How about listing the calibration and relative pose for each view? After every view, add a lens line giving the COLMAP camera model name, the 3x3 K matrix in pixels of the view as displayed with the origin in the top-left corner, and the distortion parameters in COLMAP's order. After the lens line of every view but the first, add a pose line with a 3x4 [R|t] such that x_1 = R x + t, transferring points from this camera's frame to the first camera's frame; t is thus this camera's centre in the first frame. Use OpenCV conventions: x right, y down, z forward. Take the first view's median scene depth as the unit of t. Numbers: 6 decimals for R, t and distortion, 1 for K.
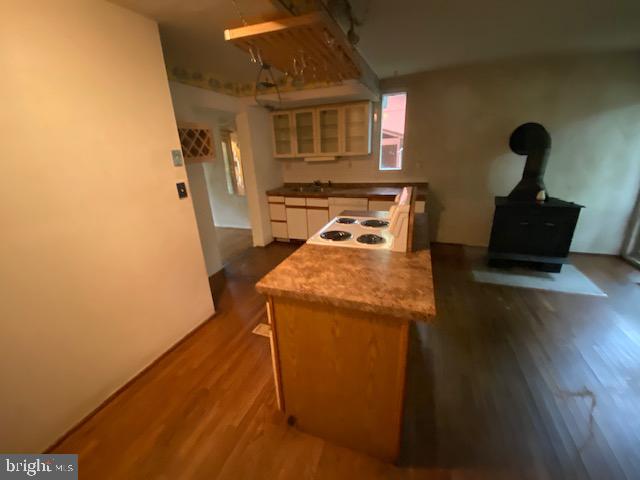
lens RADIAL K [[253.8, 0, 320.0], [0, 253.8, 240.0], [0, 0, 1]] dist [0.001041, -0.011097]
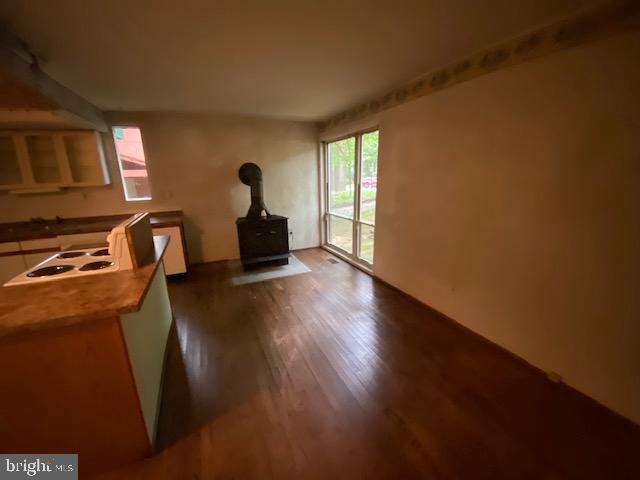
lens RADIAL K [[253.8, 0, 320.0], [0, 253.8, 240.0], [0, 0, 1]] dist [0.001041, -0.011097]
pose [[0.707597, -0.142325, 0.692134, 0.090764], [0.223081, 0.974406, -0.027696, 0.074295], [-0.670478, 0.174000, 0.721237, -0.197278]]
